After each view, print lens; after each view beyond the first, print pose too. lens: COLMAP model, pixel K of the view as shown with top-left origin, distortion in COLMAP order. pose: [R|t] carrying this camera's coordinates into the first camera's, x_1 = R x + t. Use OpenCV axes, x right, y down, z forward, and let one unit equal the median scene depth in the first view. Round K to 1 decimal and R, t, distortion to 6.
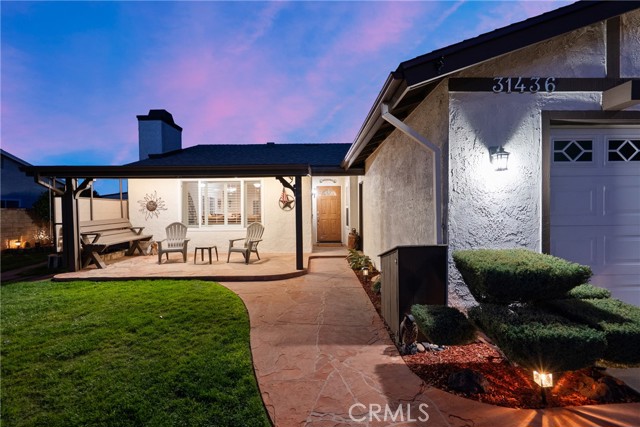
lens RADIAL K [[290.4, 0, 321.0], [0, 290.4, 209.7], [0, 0, 1]] dist [-0.002966, -0.000086]
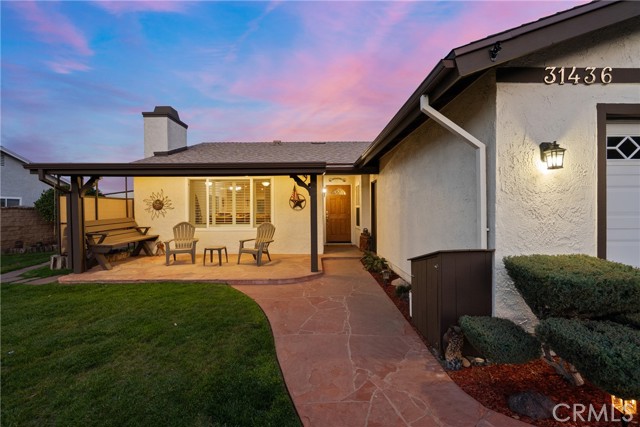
lens RADIAL K [[290.4, 0, 320.8], [0, 290.4, 207.4], [0, 0, 1]] dist [-0.002966, -0.000086]
pose [[0.999995, 0.003058, 0.000546, -0.057386], [-0.003055, 0.999986, -0.004323, -0.003194], [-0.000559, 0.004321, 0.999991, 0.042475]]
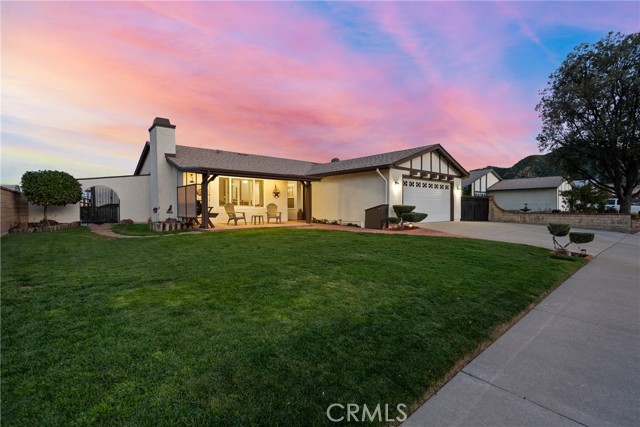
lens RADIAL K [[290.4, 0, 322.6], [0, 290.4, 213.3], [0, 0, 1]] dist [-0.002966, -0.000086]
pose [[0.758209, -0.008678, 0.651954, -1.566995], [-0.004895, 0.999807, 0.019002, 0.090913], [-0.651994, -0.017599, 0.758020, -0.813804]]
